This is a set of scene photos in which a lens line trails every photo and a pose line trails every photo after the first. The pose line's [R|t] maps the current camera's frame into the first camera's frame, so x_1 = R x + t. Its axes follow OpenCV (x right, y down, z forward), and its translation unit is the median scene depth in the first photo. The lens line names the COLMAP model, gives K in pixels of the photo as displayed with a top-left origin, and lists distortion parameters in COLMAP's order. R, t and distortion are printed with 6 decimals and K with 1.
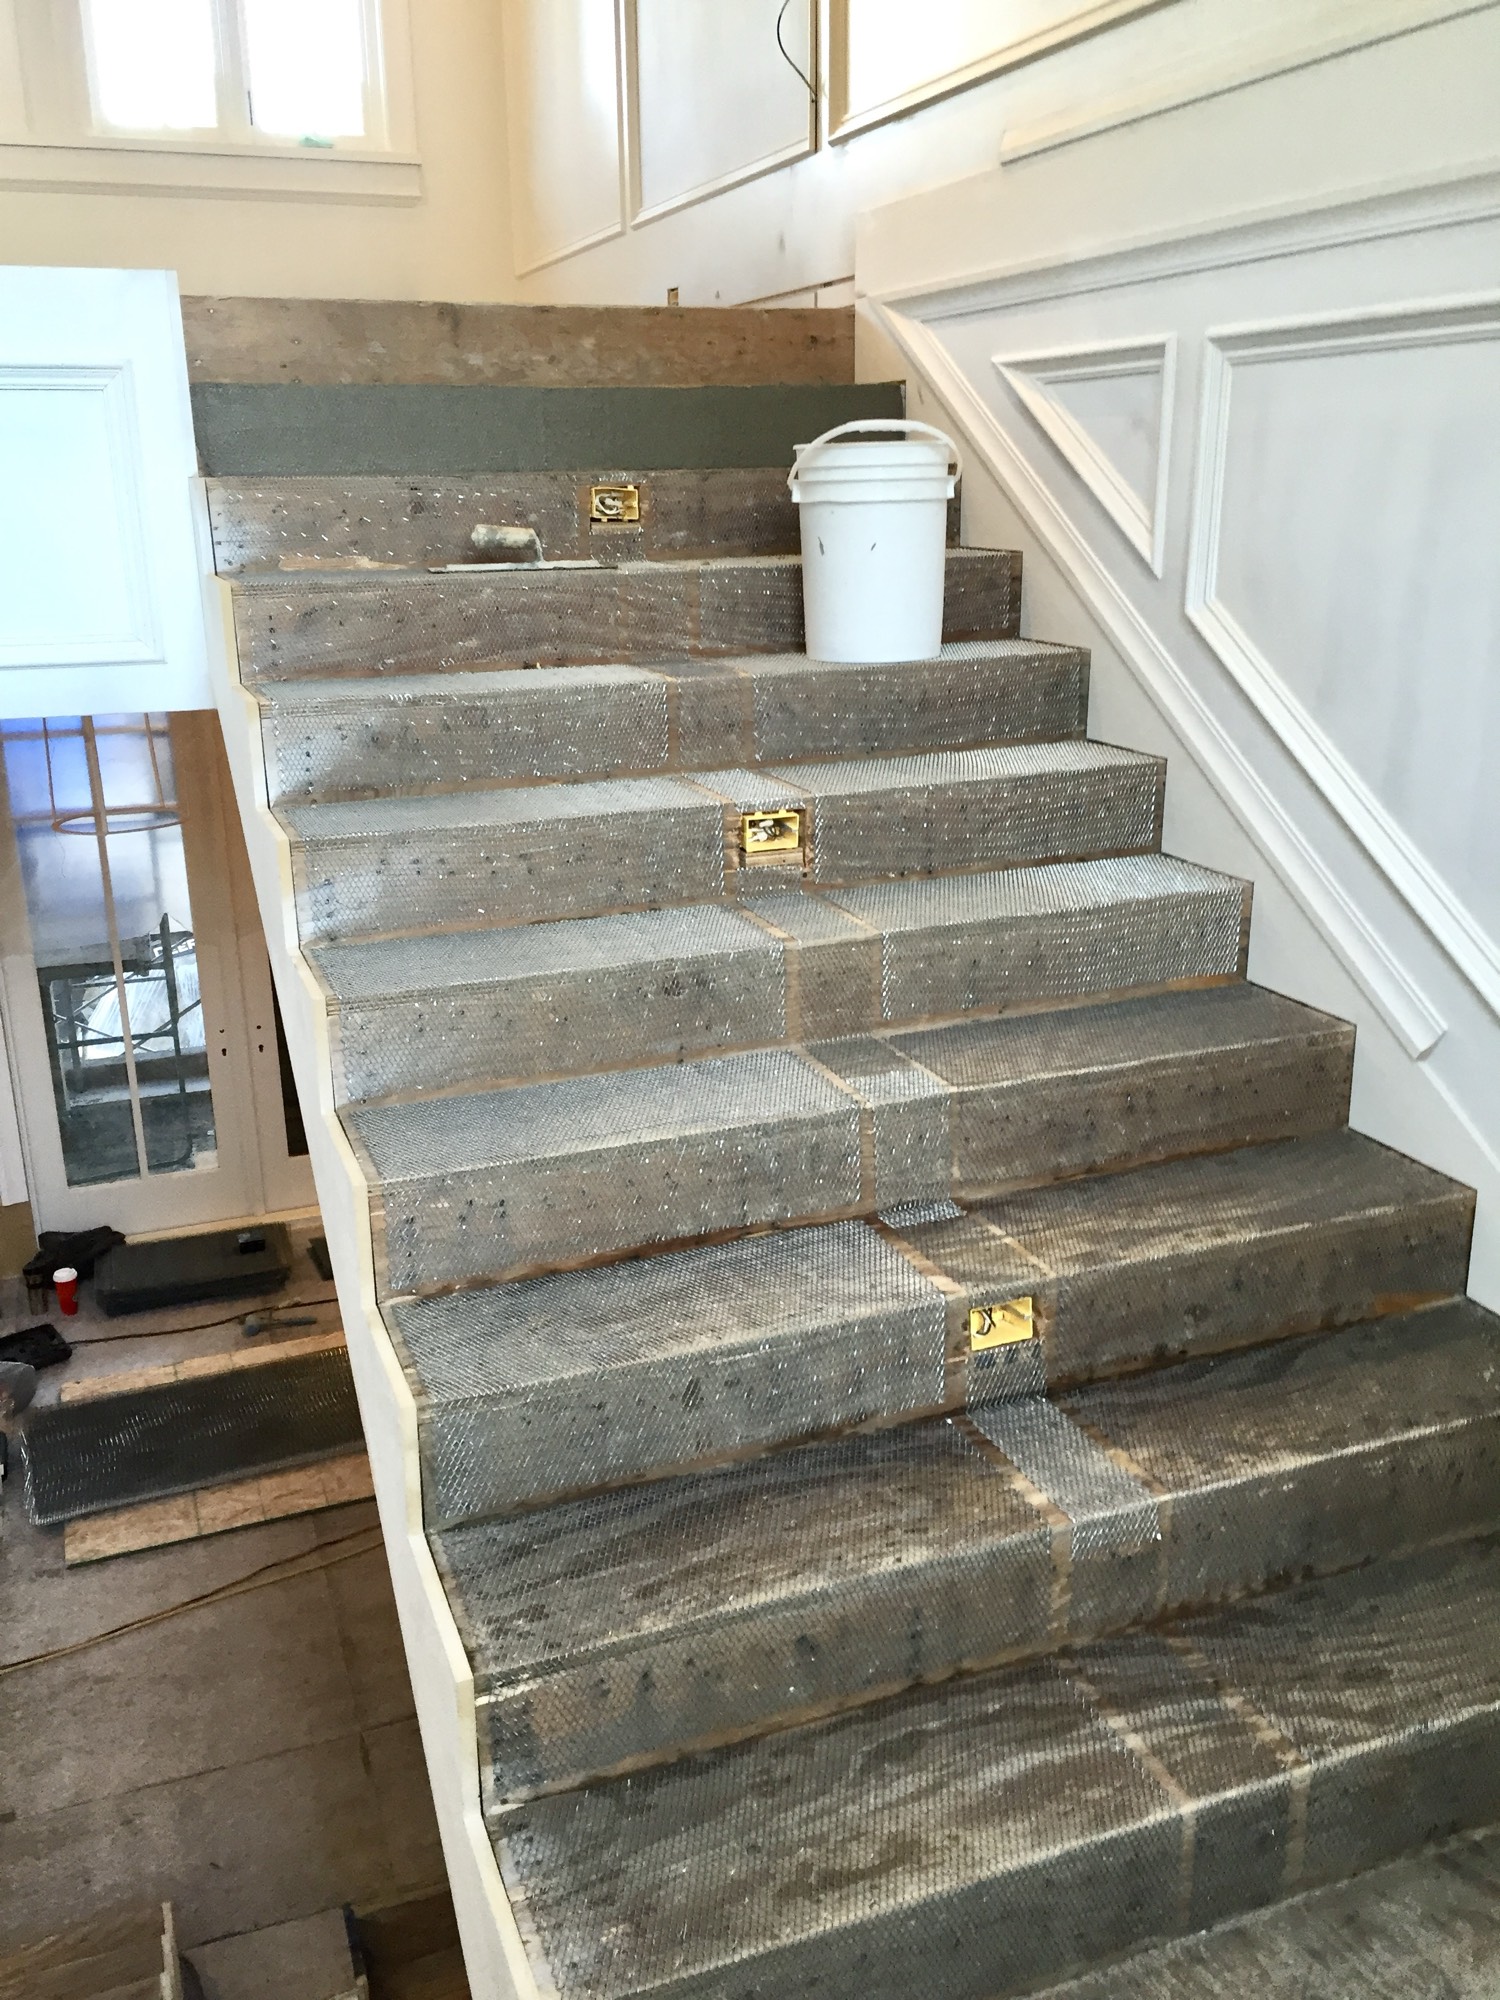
lens RADIAL K [[1699.2, 0, 757.1], [0, 1699.2, 1000.9], [0, 0, 1]] dist [0.068486, -0.094560]
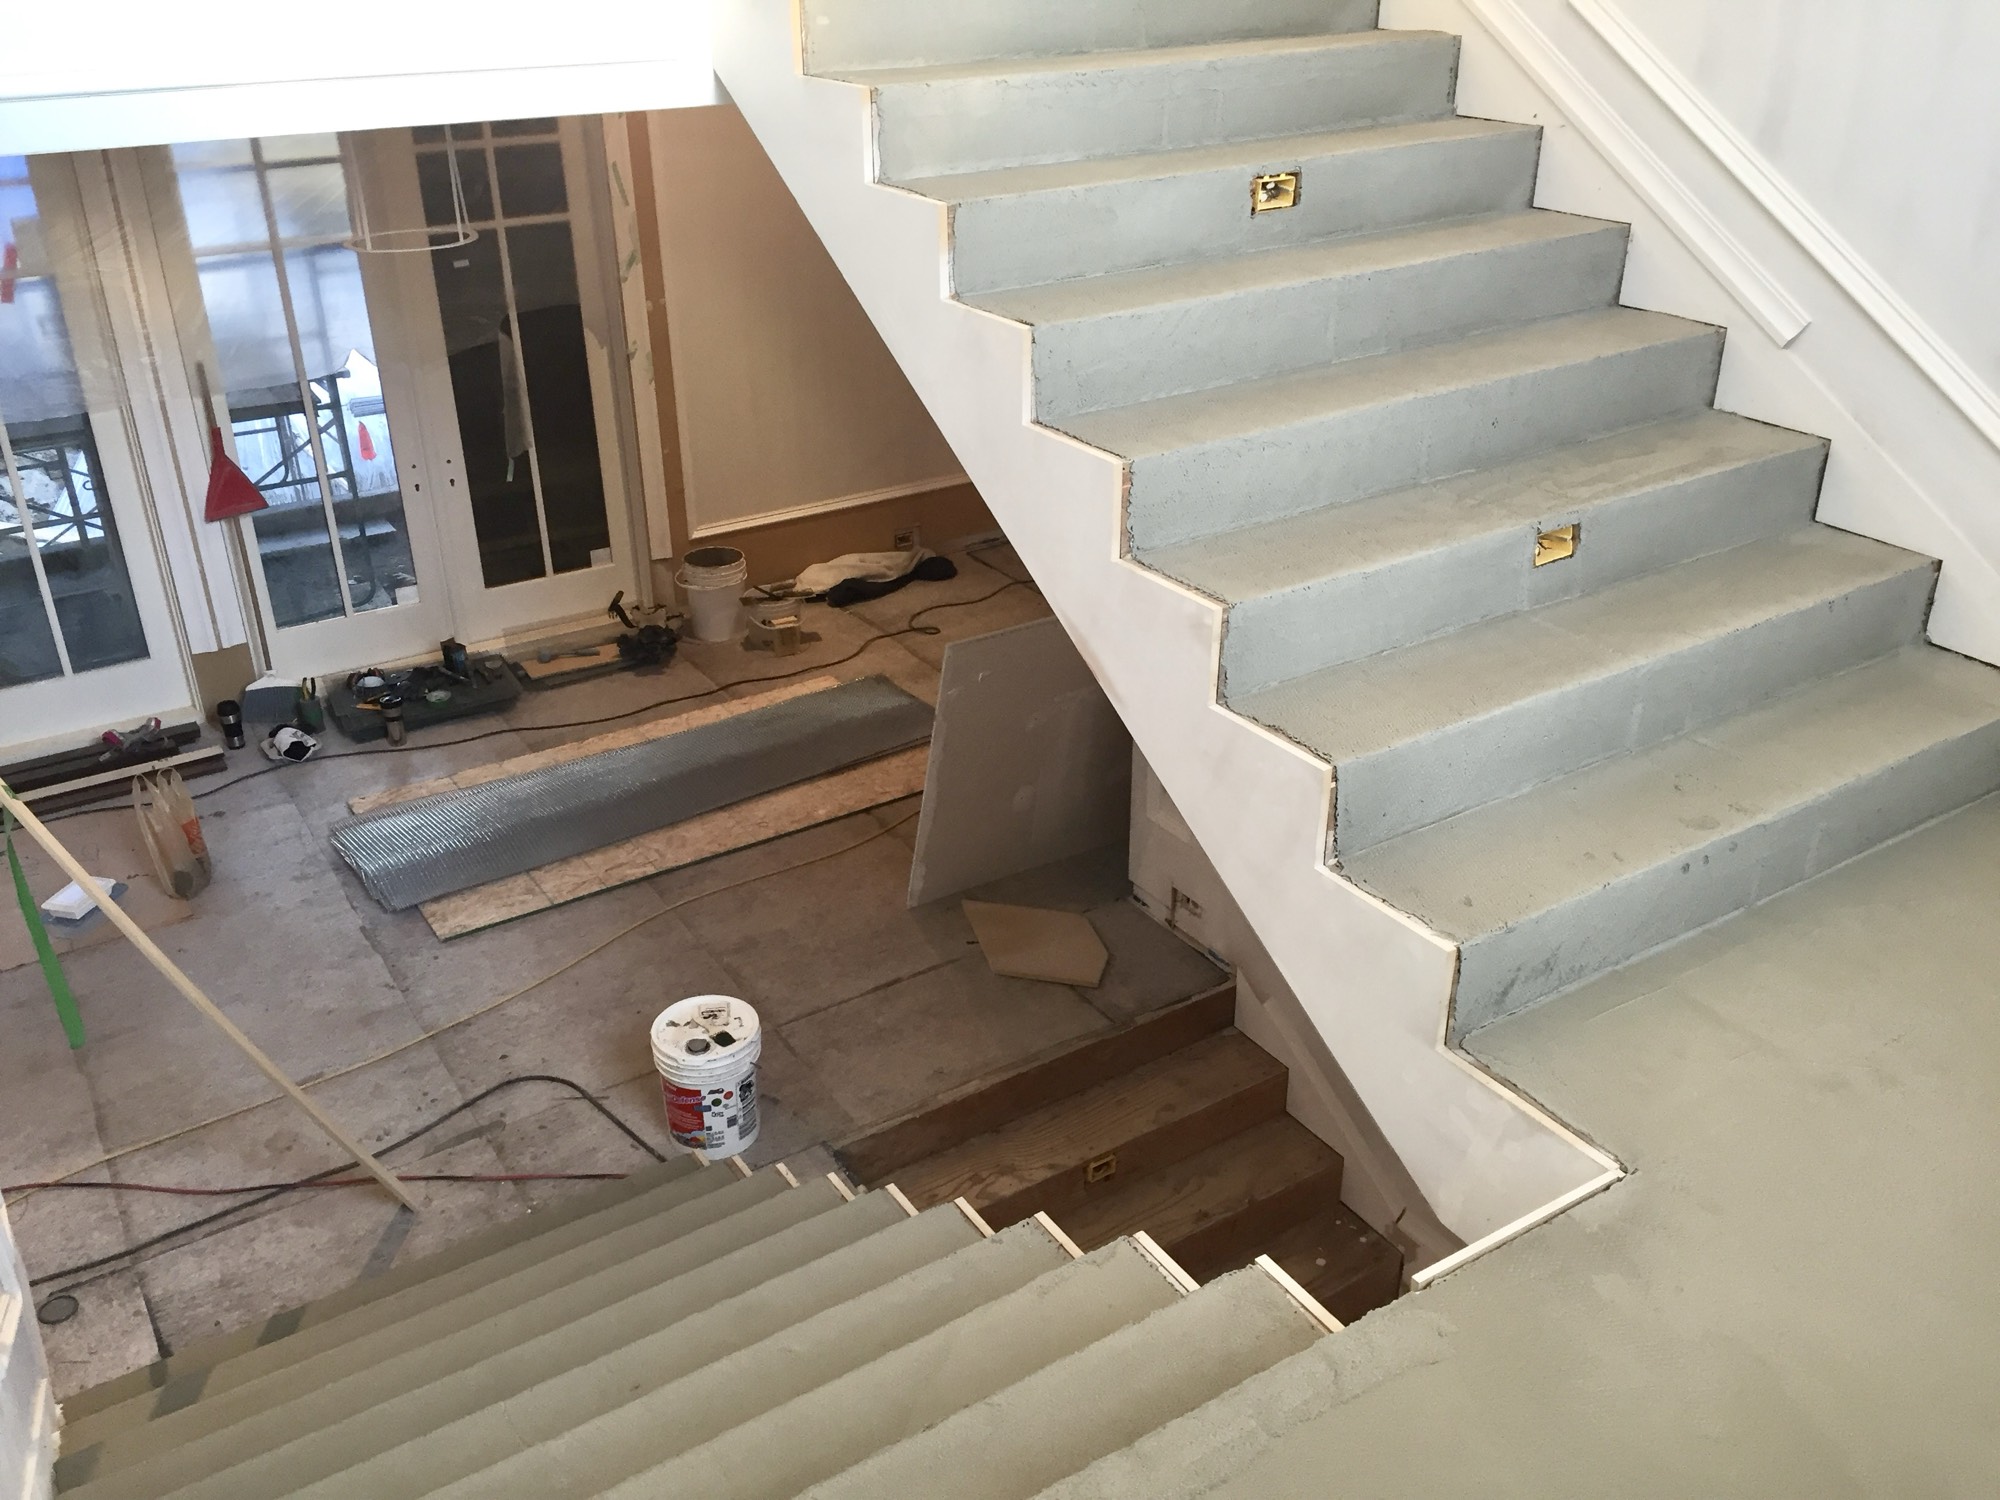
lens RADIAL K [[1699.2, 0, 988.3], [0, 1699.2, 742.2], [0, 0, 1]] dist [0.068486, -0.094560]
pose [[0.981918, -0.084086, 0.169608, -0.222038], [0.055317, 0.984281, 0.167723, 0.036304], [-0.181045, -0.155308, 0.971135, -0.110148]]
